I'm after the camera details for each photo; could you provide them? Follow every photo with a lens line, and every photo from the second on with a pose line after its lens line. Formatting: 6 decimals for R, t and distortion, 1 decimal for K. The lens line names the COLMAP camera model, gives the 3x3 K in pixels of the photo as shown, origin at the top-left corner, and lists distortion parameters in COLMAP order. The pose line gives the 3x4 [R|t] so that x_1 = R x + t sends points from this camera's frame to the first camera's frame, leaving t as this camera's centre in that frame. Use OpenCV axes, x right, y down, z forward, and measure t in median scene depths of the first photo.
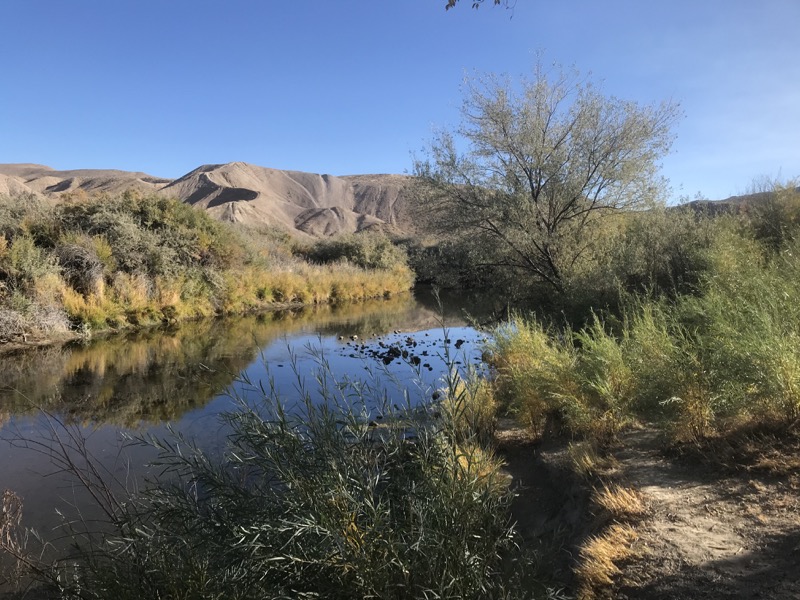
lens RADIAL K [[647.4, 0, 393.2], [0, 647.4, 298.5], [0, 0, 1]] dist [-0.005422, -0.001336]
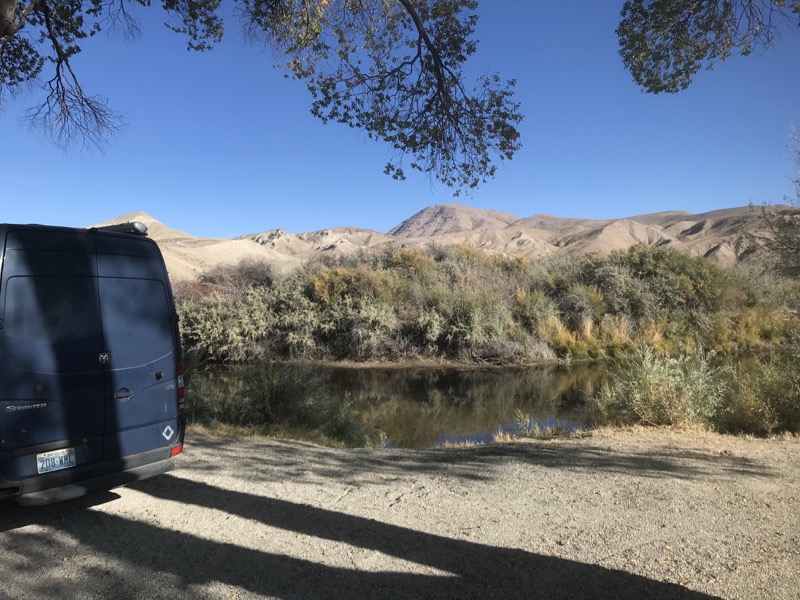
lens RADIAL K [[647.4, 0, 398.7], [0, 647.4, 302.4], [0, 0, 1]] dist [-0.005422, -0.001336]
pose [[0.604296, -0.016384, -0.796592, 0.377977], [-0.026799, 0.998805, -0.040872, -0.002610], [0.796309, 0.046047, 0.603134, -0.085043]]
